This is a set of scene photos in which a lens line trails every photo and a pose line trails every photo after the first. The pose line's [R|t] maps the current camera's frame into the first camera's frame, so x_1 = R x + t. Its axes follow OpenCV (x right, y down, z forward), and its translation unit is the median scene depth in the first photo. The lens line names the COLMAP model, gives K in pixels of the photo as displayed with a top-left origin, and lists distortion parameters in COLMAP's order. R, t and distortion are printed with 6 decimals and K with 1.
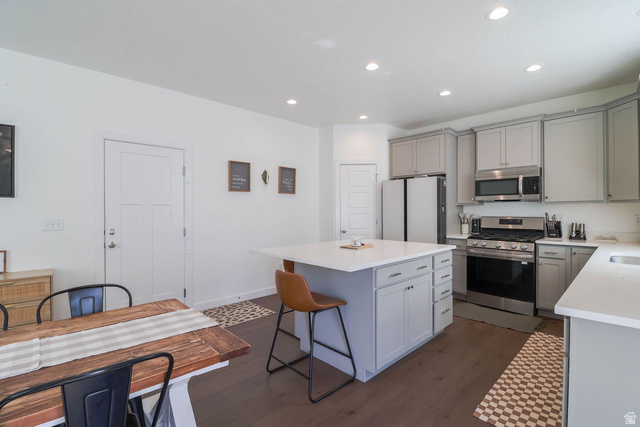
lens RADIAL K [[284.1, 0, 320.0], [0, 284.1, 213.5], [0, 0, 1]] dist [-0.000464, -0.000495]
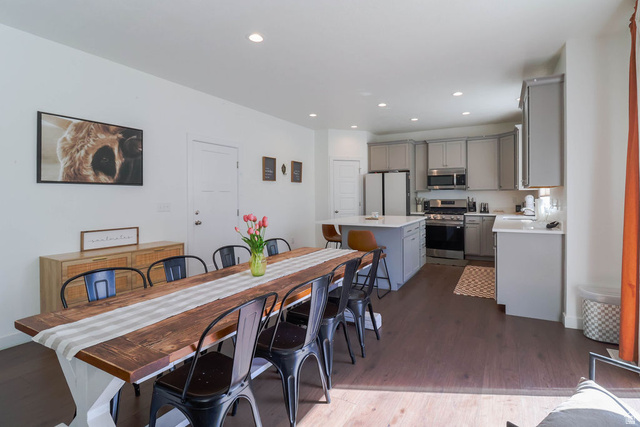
lens RADIAL K [[323.0, 0, 321.0], [0, 323.0, 198.4], [0, 0, 1]] dist [0.059843, 0.000257]
pose [[0.948051, -0.004792, 0.318081, -0.576963], [0.005588, 0.999983, -0.001589, 0.005418], [-0.318068, 0.003284, 0.948062, -0.489302]]
